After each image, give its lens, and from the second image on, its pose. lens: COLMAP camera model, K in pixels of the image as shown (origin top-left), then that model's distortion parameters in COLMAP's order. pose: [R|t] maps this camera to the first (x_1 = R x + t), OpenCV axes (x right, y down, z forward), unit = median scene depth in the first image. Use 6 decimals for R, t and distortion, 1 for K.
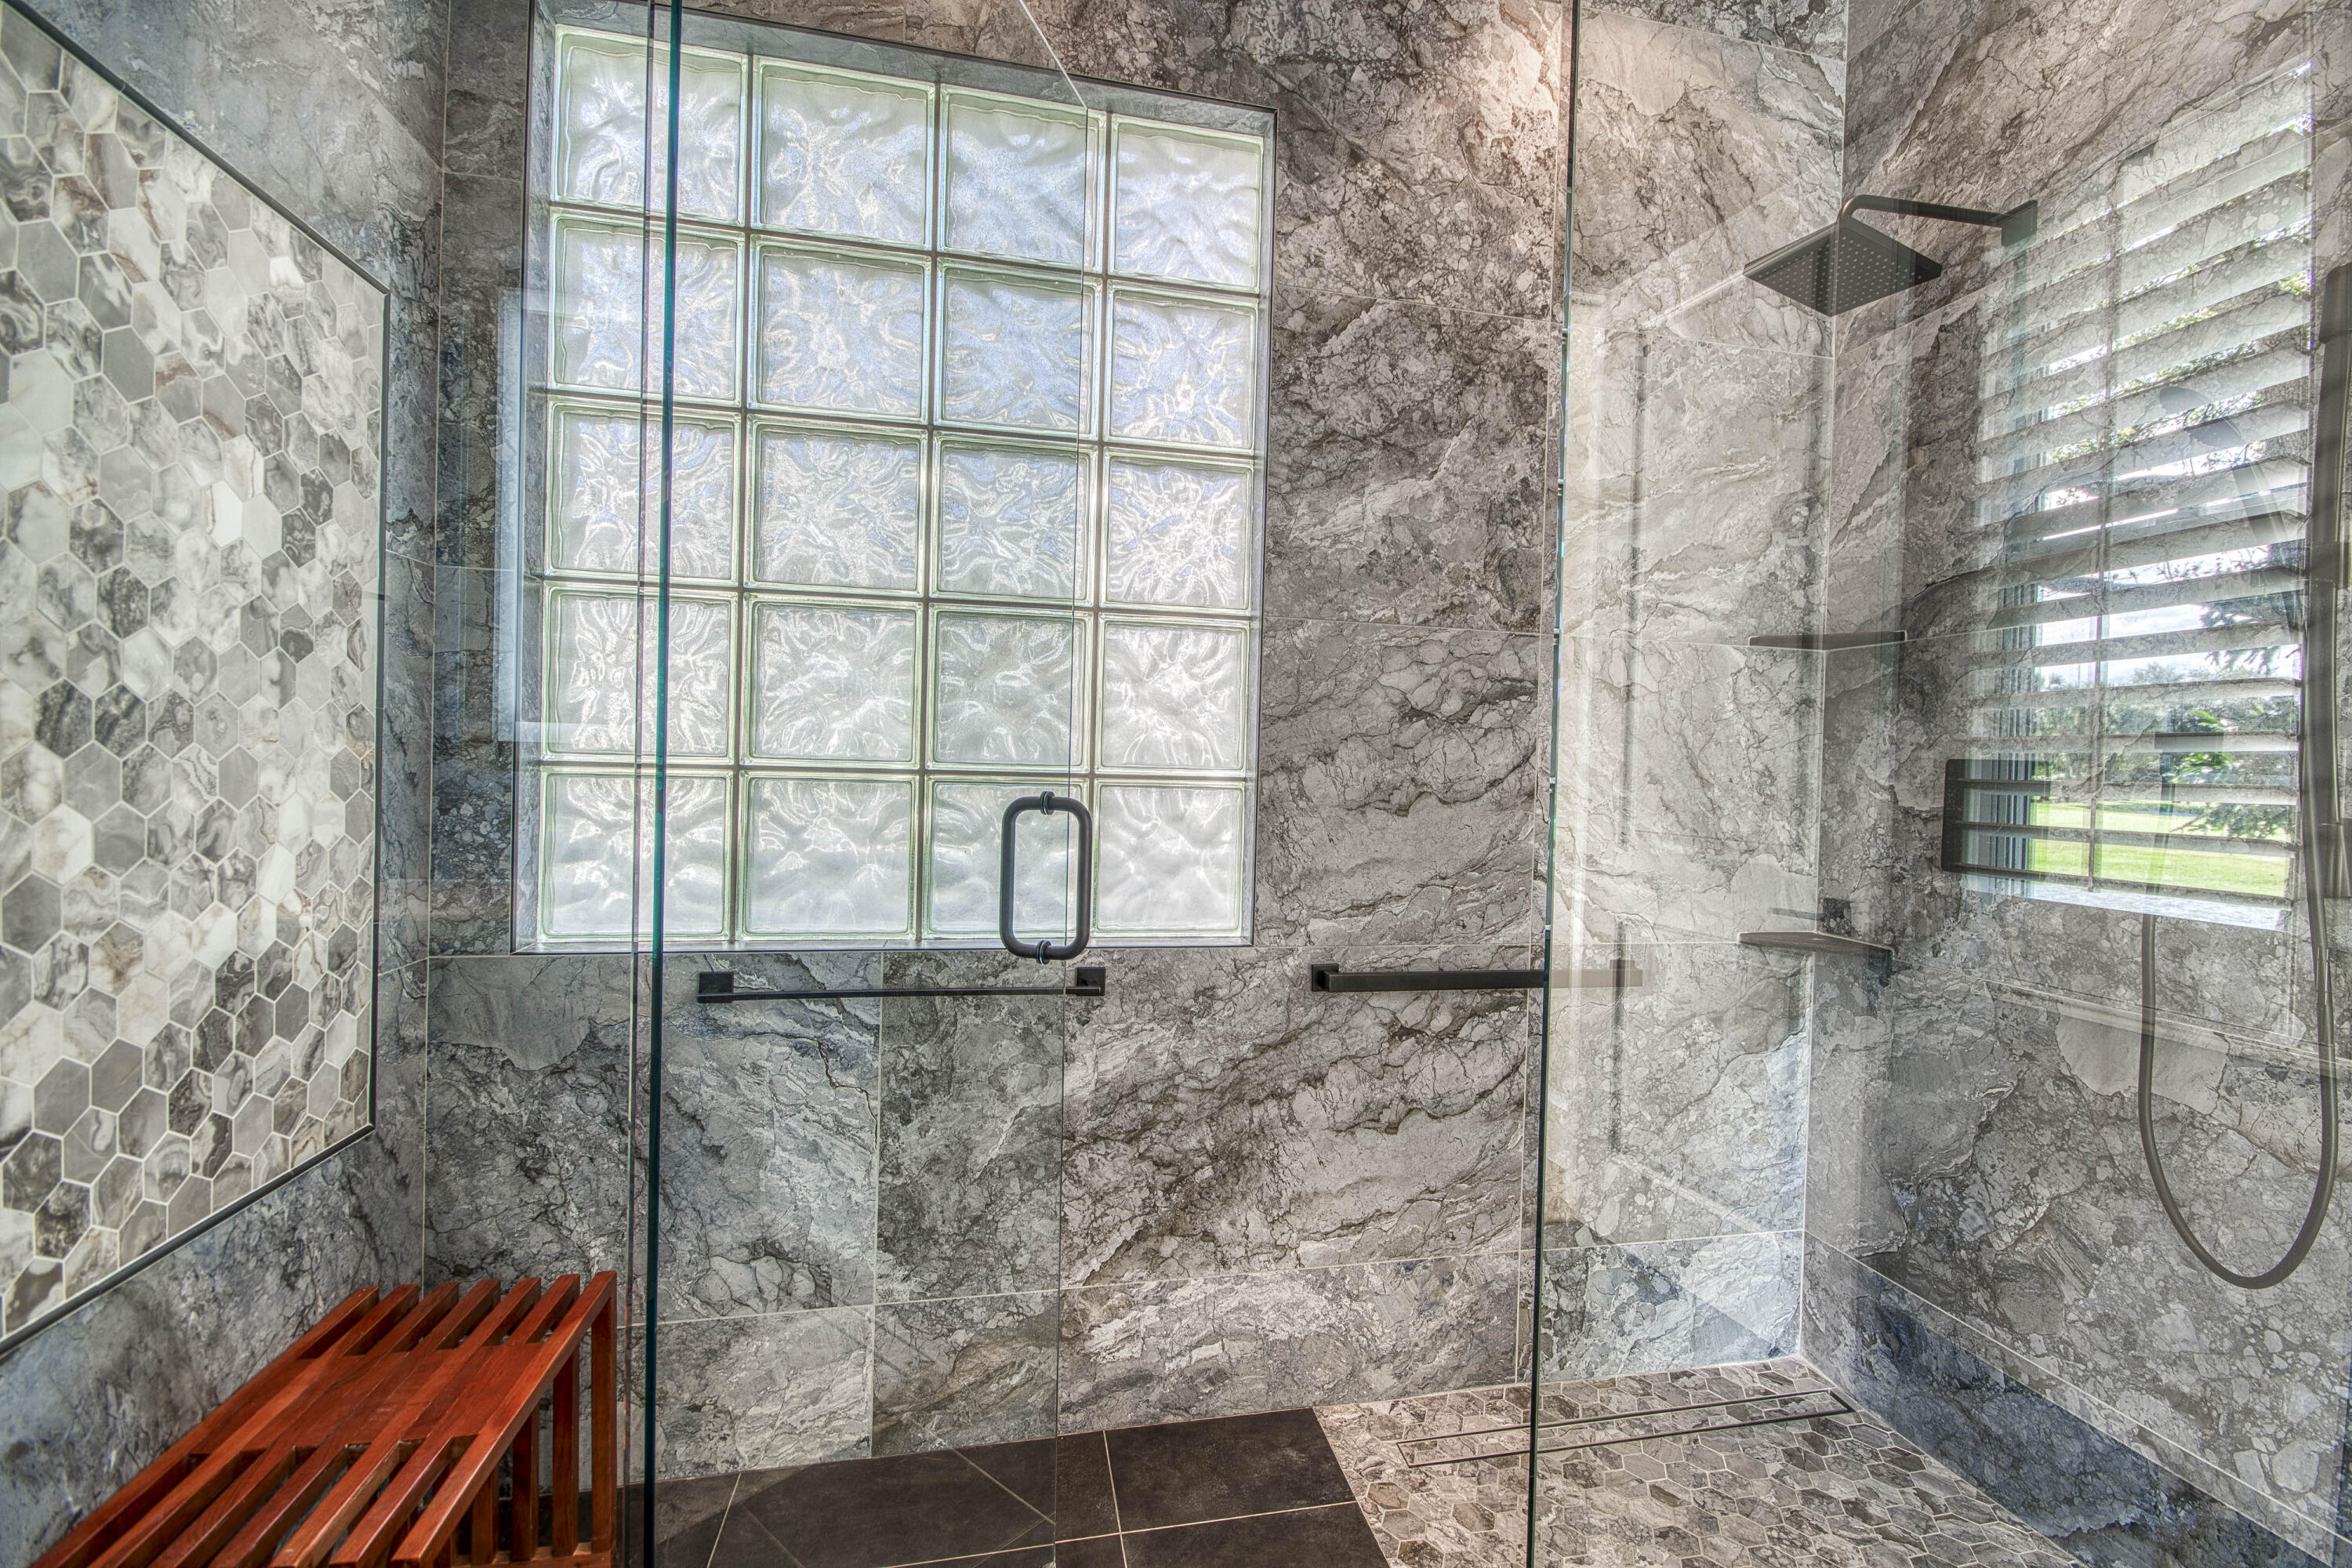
lens RADIAL K [[1042.6, 0, 1186.7], [0, 1042.6, 777.7], [0, 0, 1]] dist [0.004148, -0.006173]
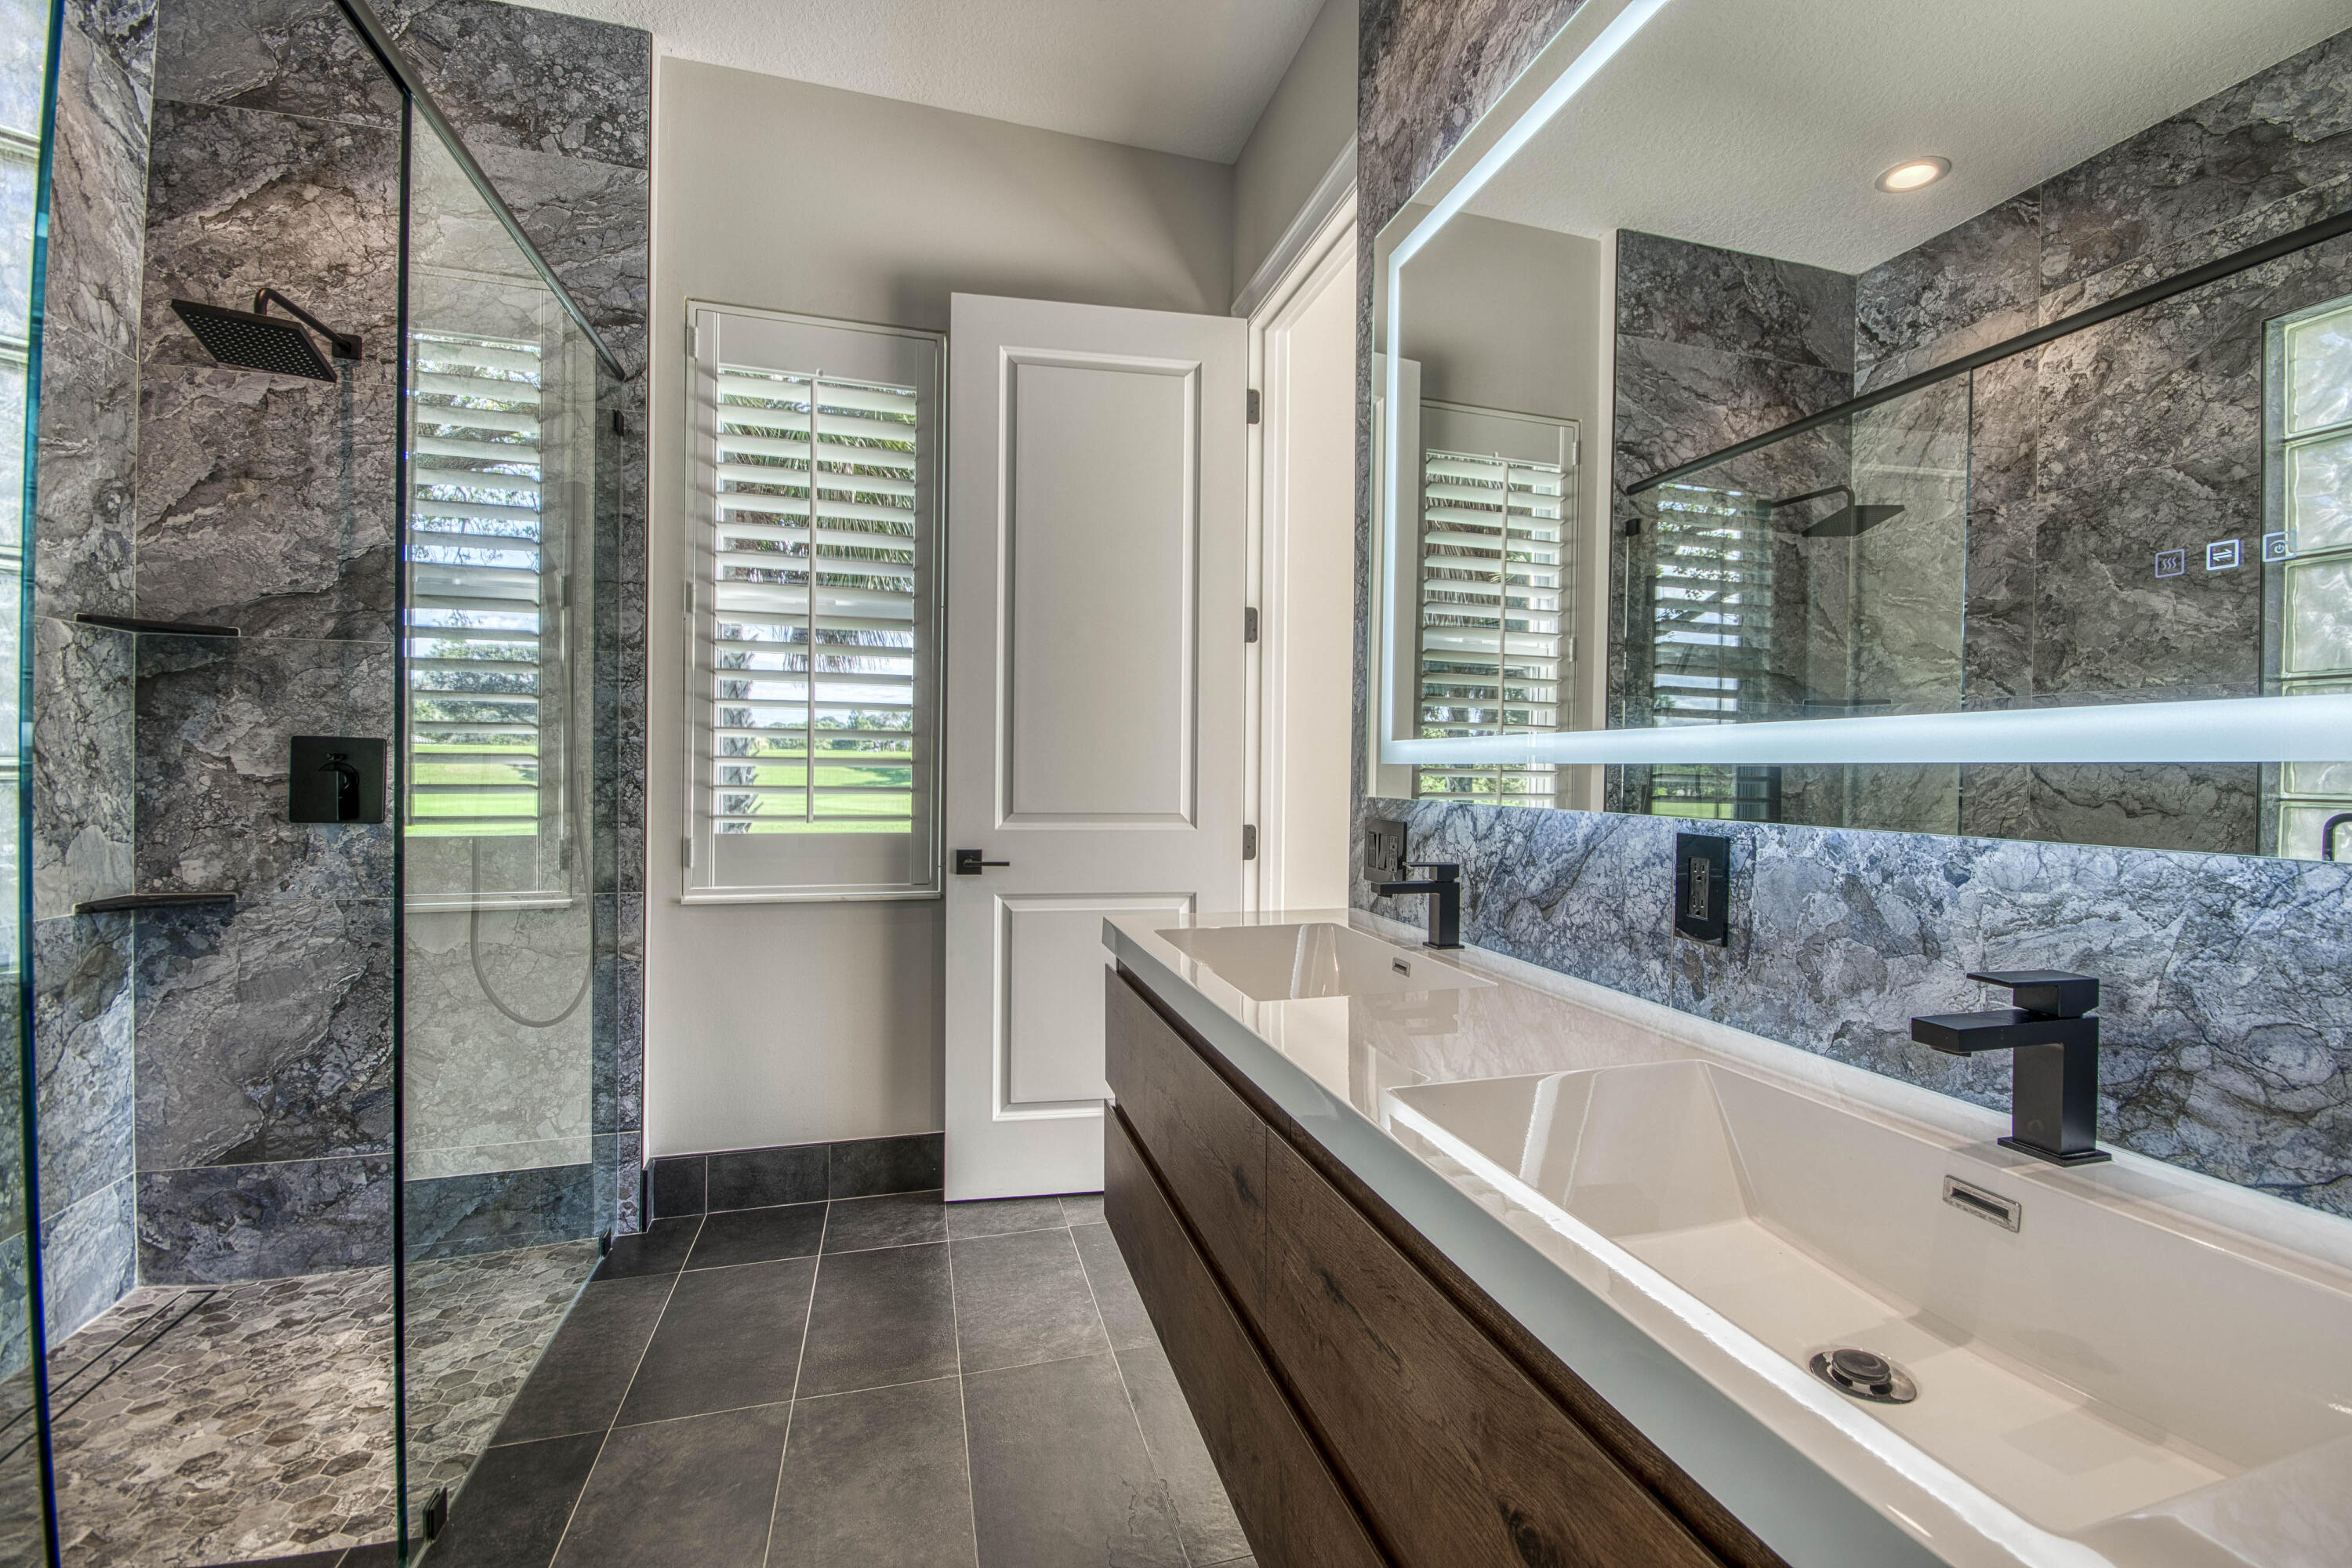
lens RADIAL K [[1042.6, 0, 1176.2], [0, 1042.6, 771.8], [0, 0, 1]] dist [0.004148, -0.006173]
pose [[-0.033428, -0.031327, 0.998950, -0.558792], [0.000637, 0.999508, 0.031366, -0.012287], [-0.999441, 0.001685, -0.033392, -0.041491]]
